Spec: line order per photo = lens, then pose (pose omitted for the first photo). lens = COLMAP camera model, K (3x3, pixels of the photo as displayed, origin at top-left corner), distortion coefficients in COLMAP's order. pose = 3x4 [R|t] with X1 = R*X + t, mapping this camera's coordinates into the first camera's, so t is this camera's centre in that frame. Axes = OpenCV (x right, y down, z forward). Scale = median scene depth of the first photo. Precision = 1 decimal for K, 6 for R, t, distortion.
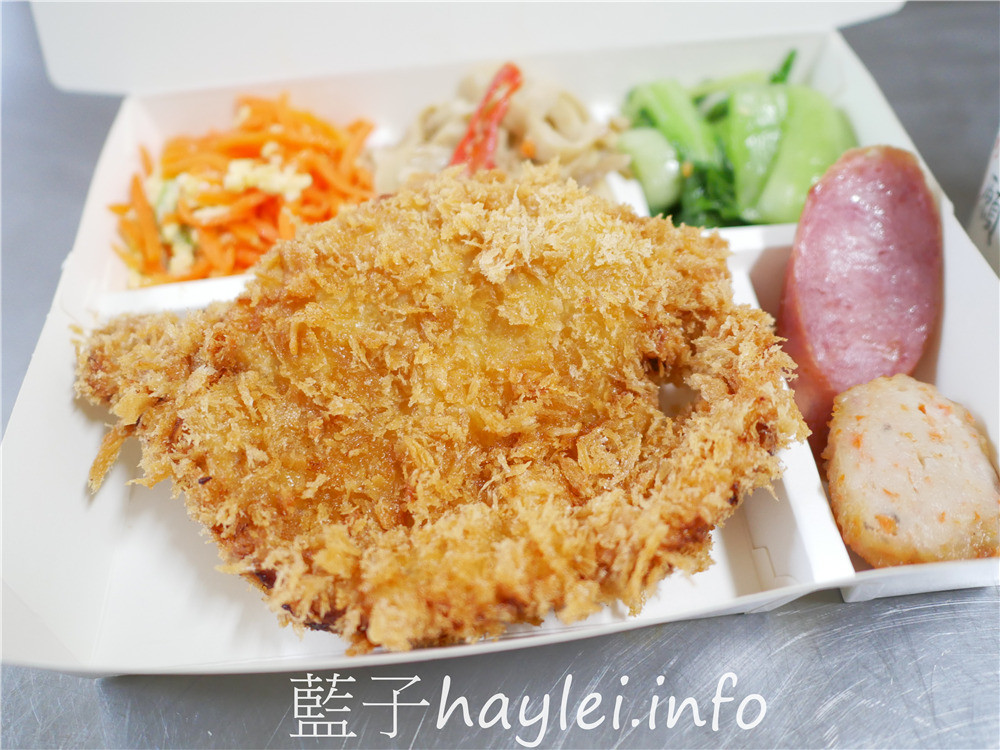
lens RADIAL K [[857.2, 0, 500.0], [0, 857.2, 375.0], [0, 0, 1]] dist [0.007739, -0.001250]
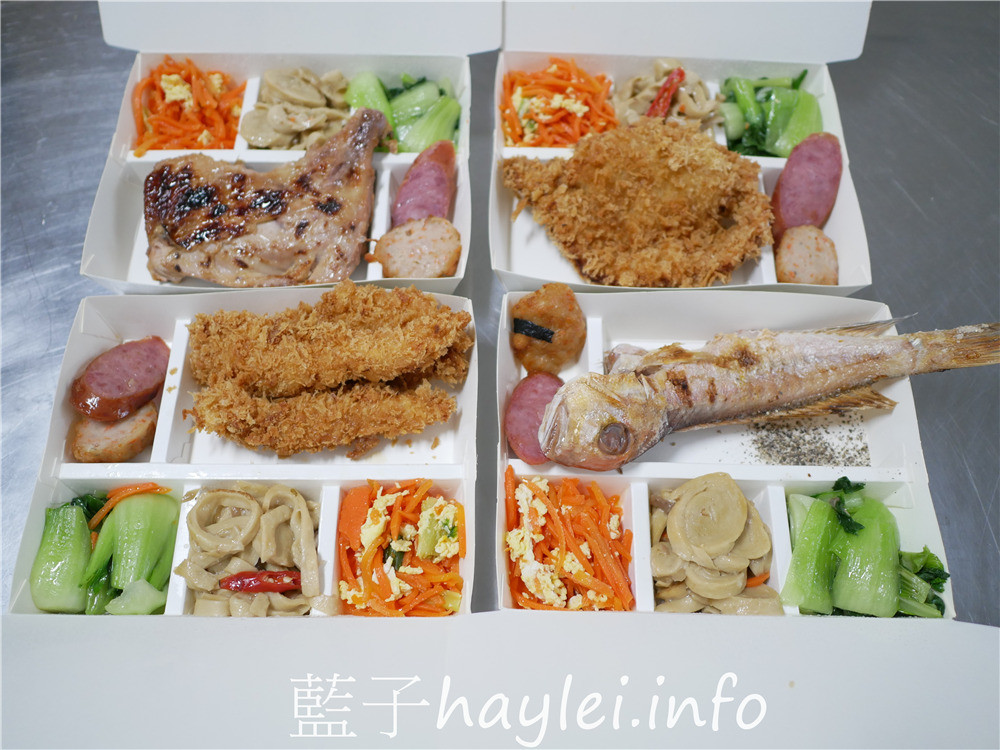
lens RADIAL K [[857.2, 0, 500.0], [0, 857.2, 375.0], [0, 0, 1]] dist [0.007739, -0.001250]
pose [[0.988675, 0.146569, 0.032248, -0.544108], [-0.149992, 0.972168, 0.179978, 0.118699], [-0.004972, -0.182776, 0.983142, -1.816206]]
